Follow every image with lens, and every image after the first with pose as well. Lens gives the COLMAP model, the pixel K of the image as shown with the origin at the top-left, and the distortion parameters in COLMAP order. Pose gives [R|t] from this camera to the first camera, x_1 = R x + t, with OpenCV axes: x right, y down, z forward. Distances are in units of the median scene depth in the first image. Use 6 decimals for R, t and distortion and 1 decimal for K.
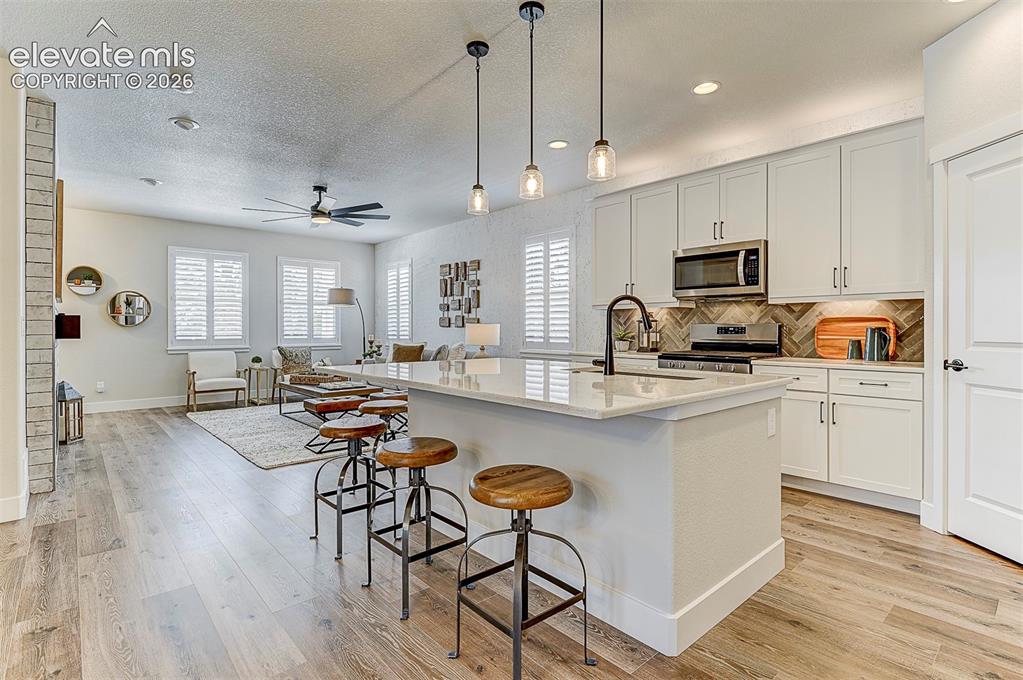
lens RADIAL K [[510.1, 0, 508.7], [0, 510.1, 327.9], [0, 0, 1]] dist [-0.002118, -0.003564]
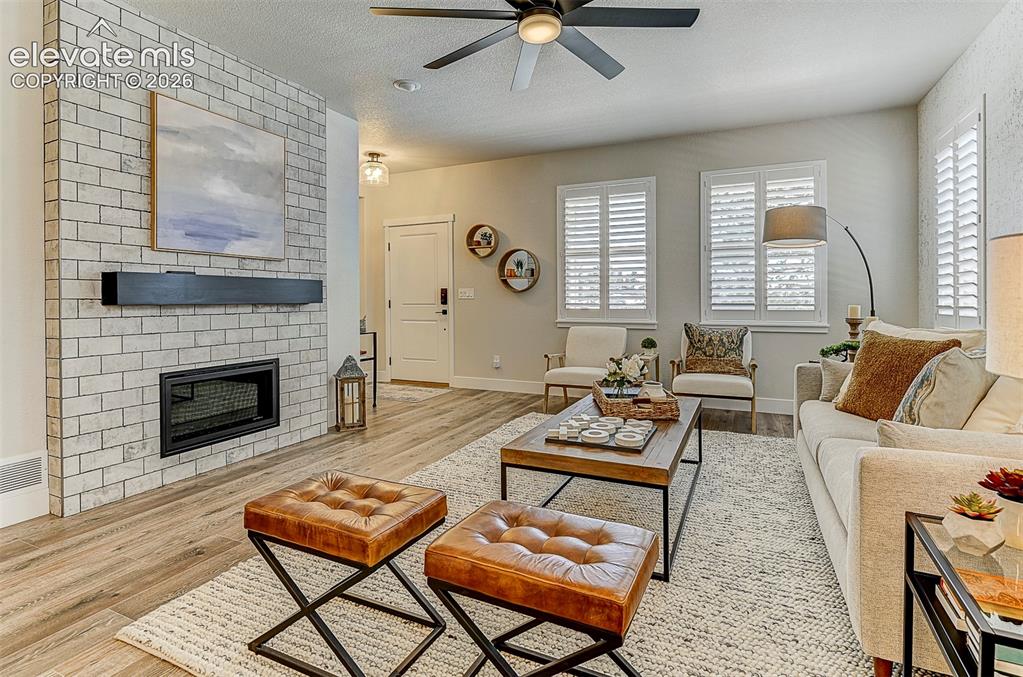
lens RADIAL K [[510.1, 0, 514.0], [0, 510.1, 303.2], [0, 0, 1]] dist [-0.002118, -0.003564]
pose [[0.405235, 0.006799, -0.914187, 0.006039], [0.001777, 0.999965, 0.008225, 0.008782], [0.914211, -0.004958, 0.405208, 0.659812]]
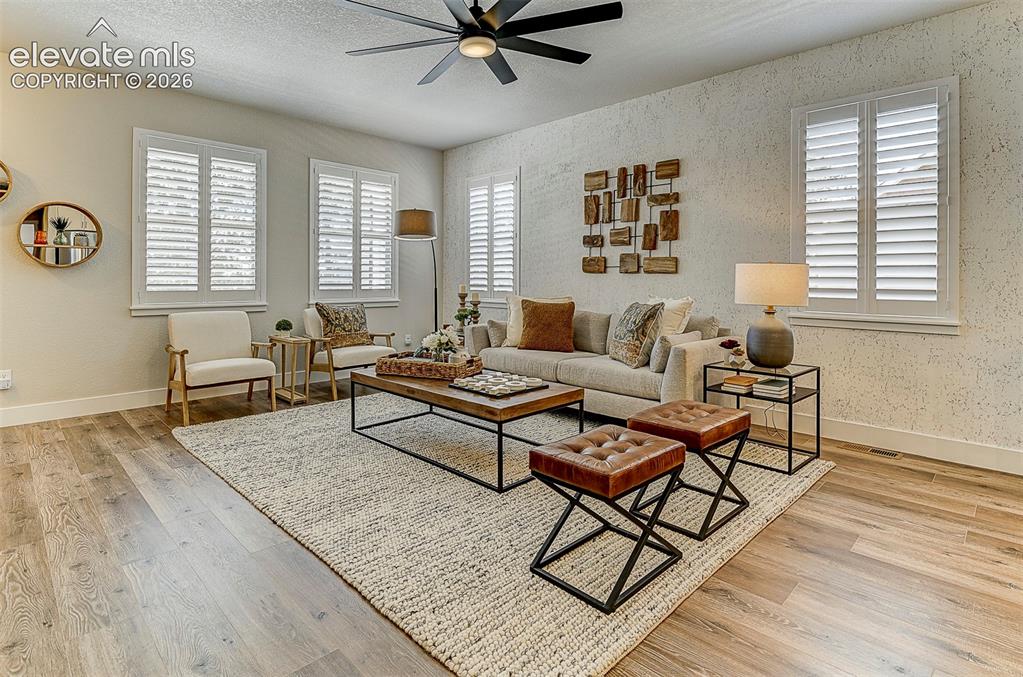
lens RADIAL K [[510.1, 0, 492.8], [0, 510.1, 278.4], [0, 0, 1]] dist [-0.002118, -0.003564]
pose [[0.998188, 0.005939, 0.059874, -0.315352], [-0.005851, 0.999982, -0.001656, 0.007577], [-0.059883, 0.001302, 0.998205, 0.427457]]
